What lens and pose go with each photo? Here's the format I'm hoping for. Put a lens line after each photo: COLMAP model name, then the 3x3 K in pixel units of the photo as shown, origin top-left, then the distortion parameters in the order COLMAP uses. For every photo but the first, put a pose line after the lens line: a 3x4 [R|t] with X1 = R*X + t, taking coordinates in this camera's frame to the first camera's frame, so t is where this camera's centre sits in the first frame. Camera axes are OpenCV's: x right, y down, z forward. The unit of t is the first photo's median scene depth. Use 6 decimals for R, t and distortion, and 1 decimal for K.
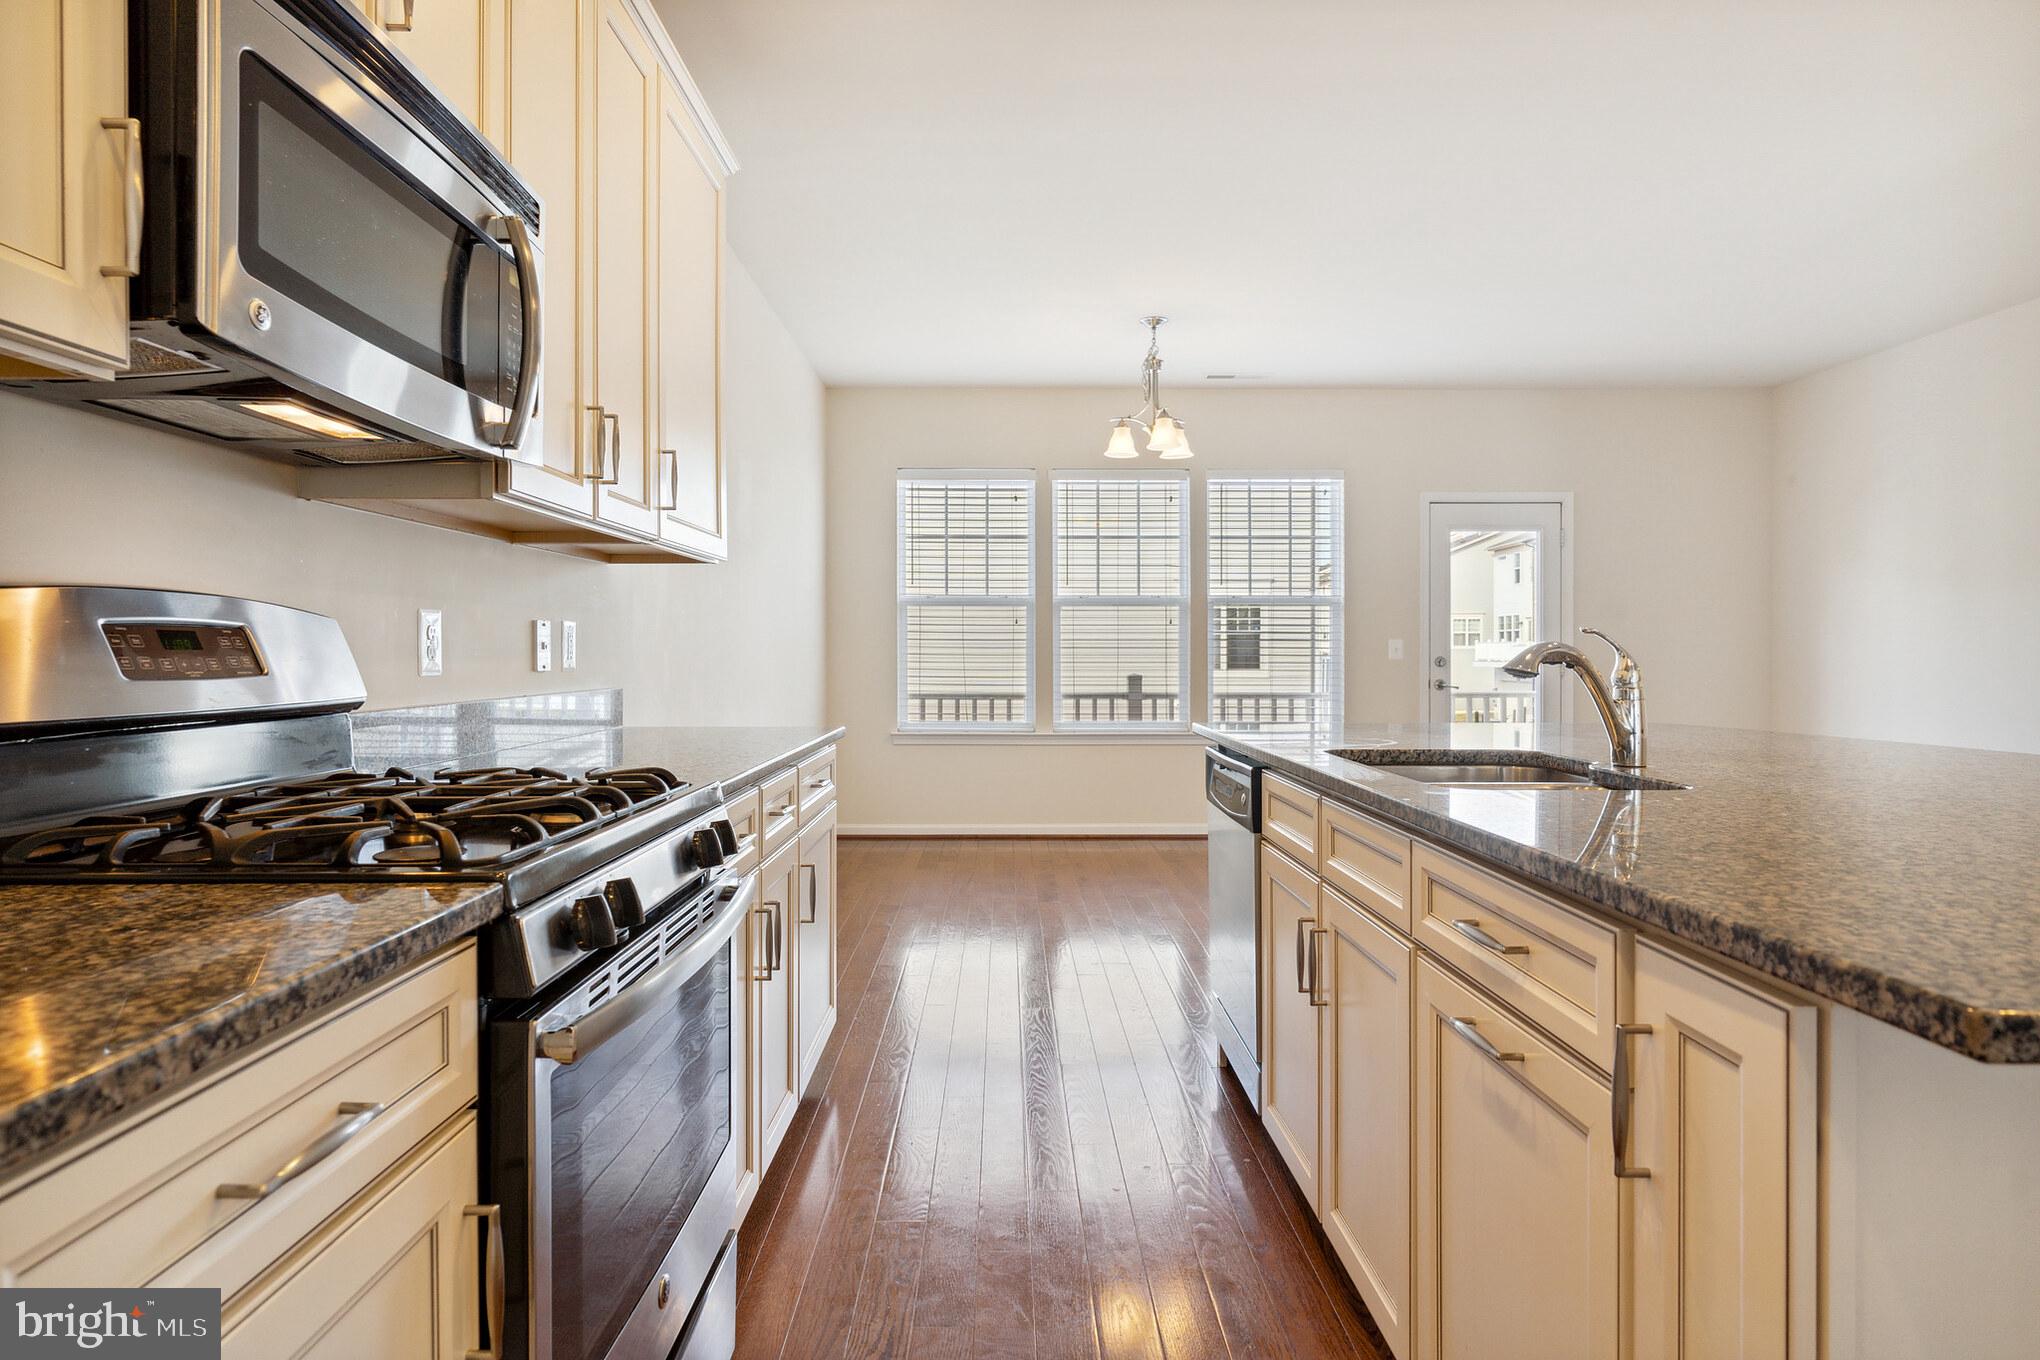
lens RADIAL K [[1124.2, 0, 1020.0], [0, 1124.2, 680.0], [0, 0, 1]] dist [-0.002163, -0.000561]
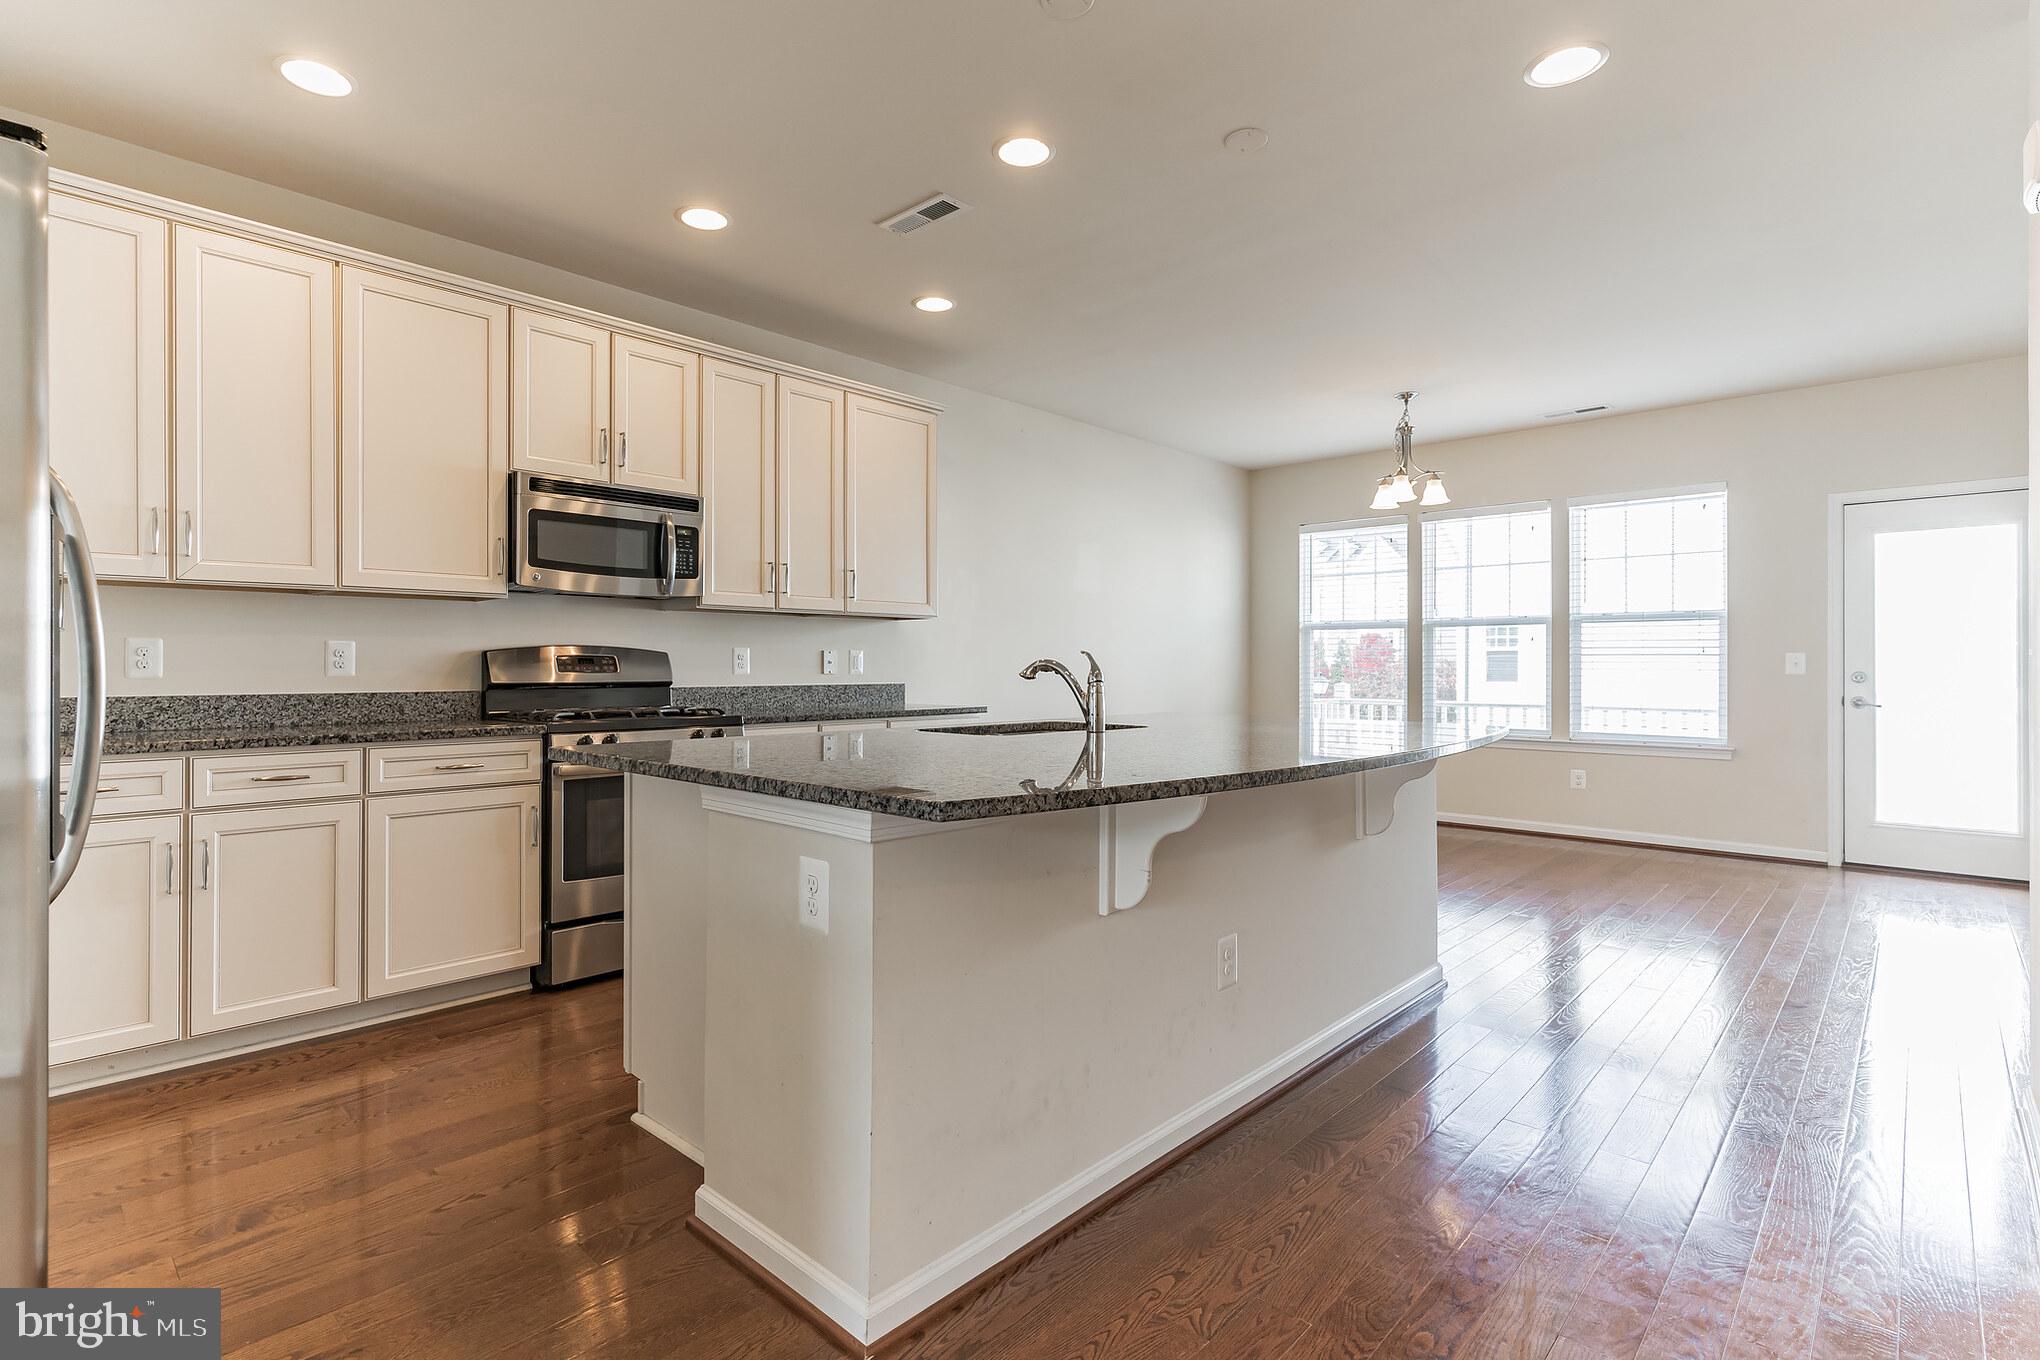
lens RADIAL K [[977.9, 0, 1020.6], [0, 977.9, 669.0], [0, 0, 1]] dist [-0.001204, -0.000139]
pose [[0.729369, 0.002716, -0.684115, 0.535765], [-0.018281, 0.999712, -0.015522, 0.002457], [0.683877, 0.023828, 0.729209, -0.056262]]
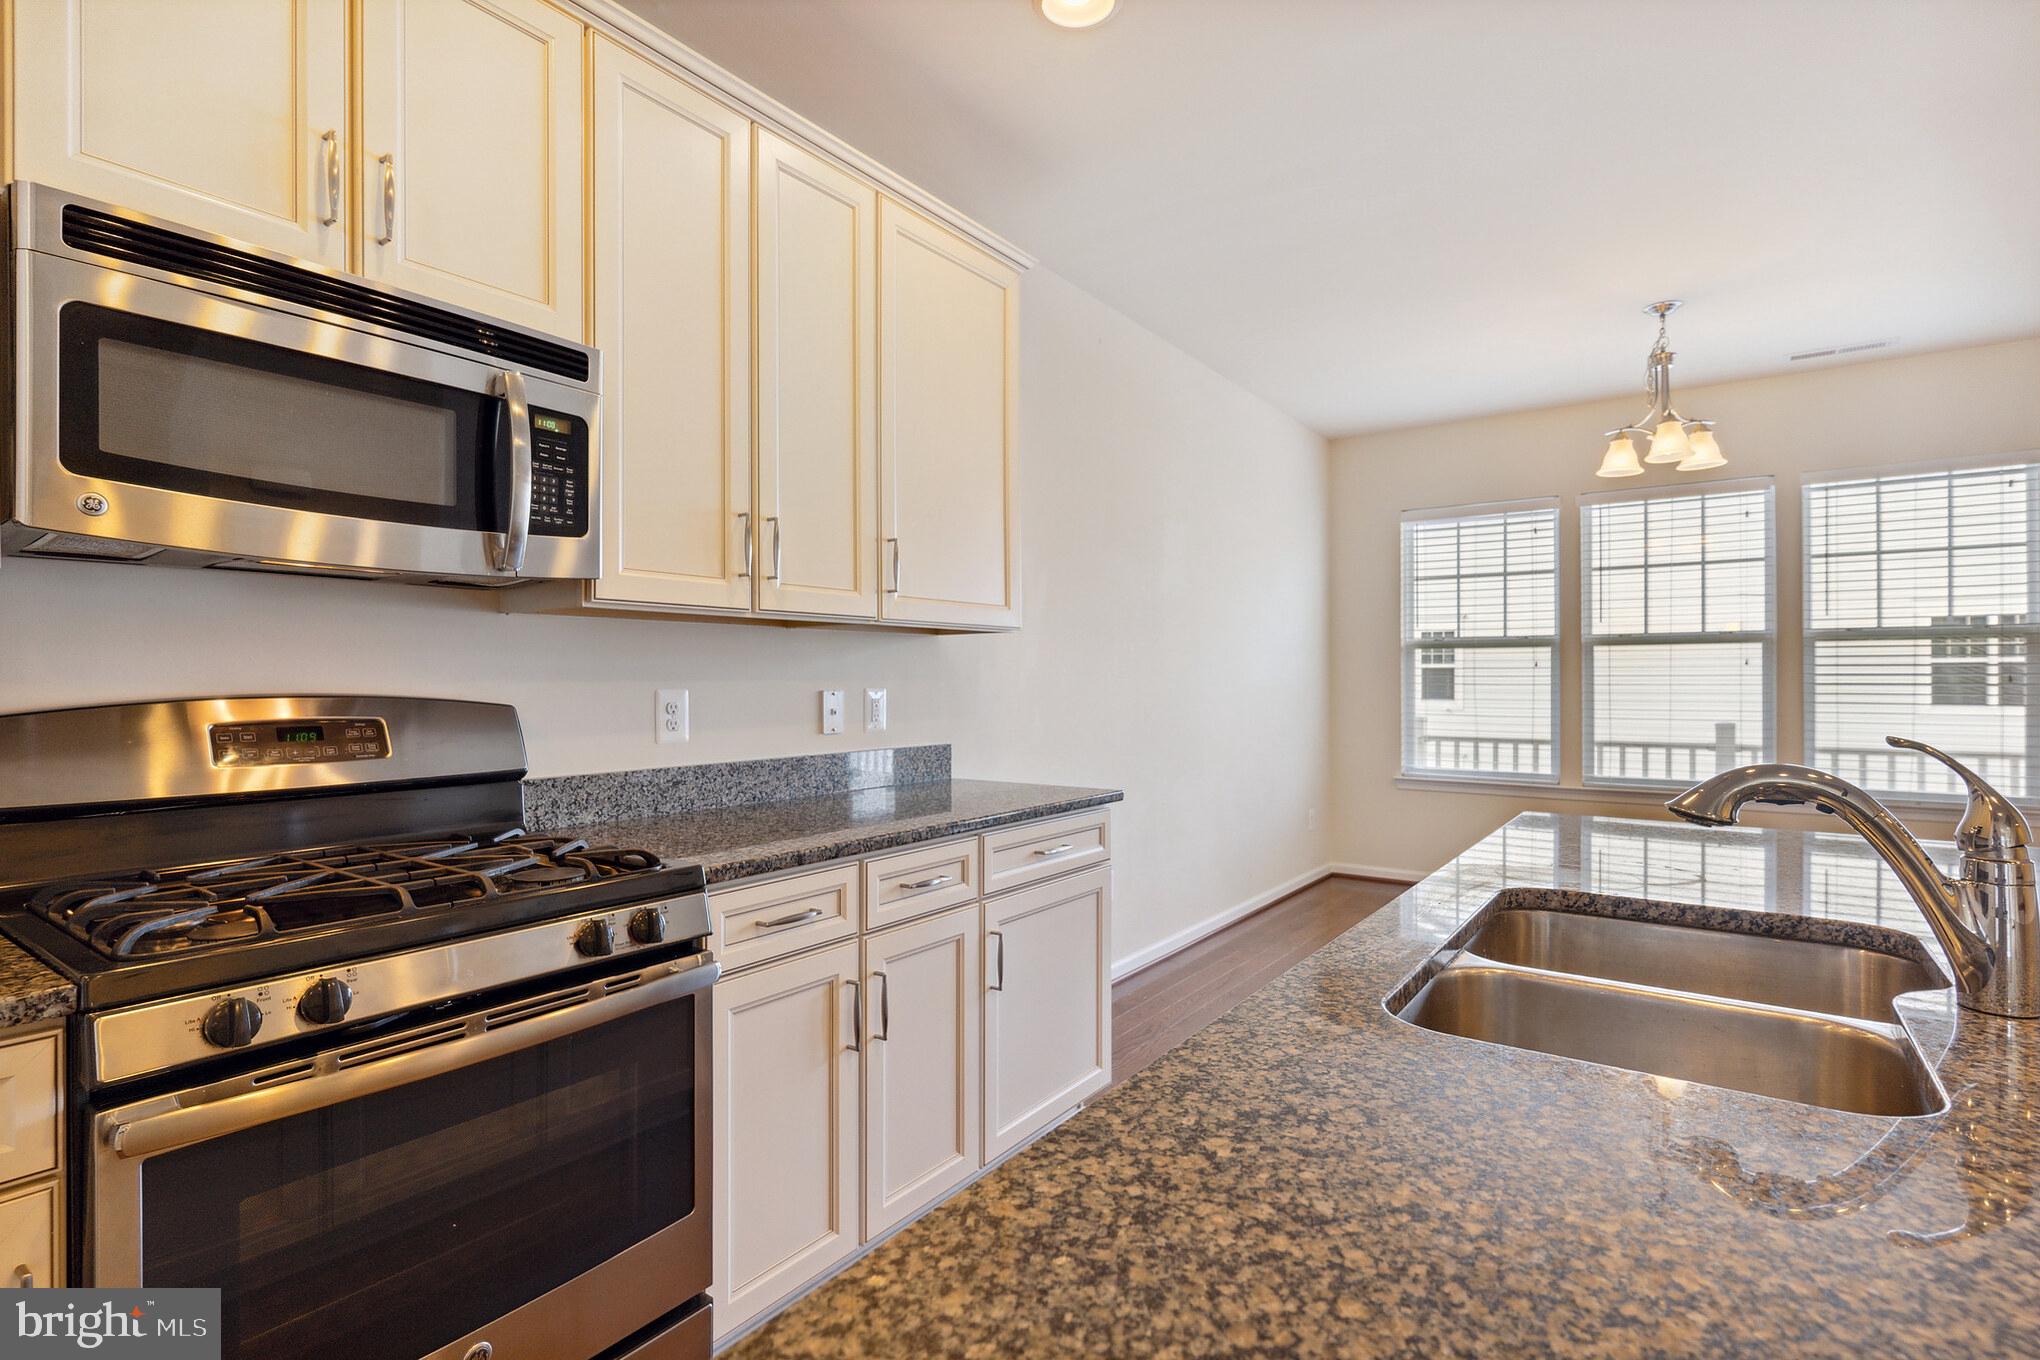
lens RADIAL K [[976.1, 0, 1028.4], [0, 976.1, 687.4], [0, 0, 1]] dist [0.001041, 0.000447]
pose [[0.810217, 0.001396, -0.586128, 0.161395], [-0.011967, 0.999828, -0.014160, -0.021072], [0.586008, 0.018487, 0.810095, 0.138725]]
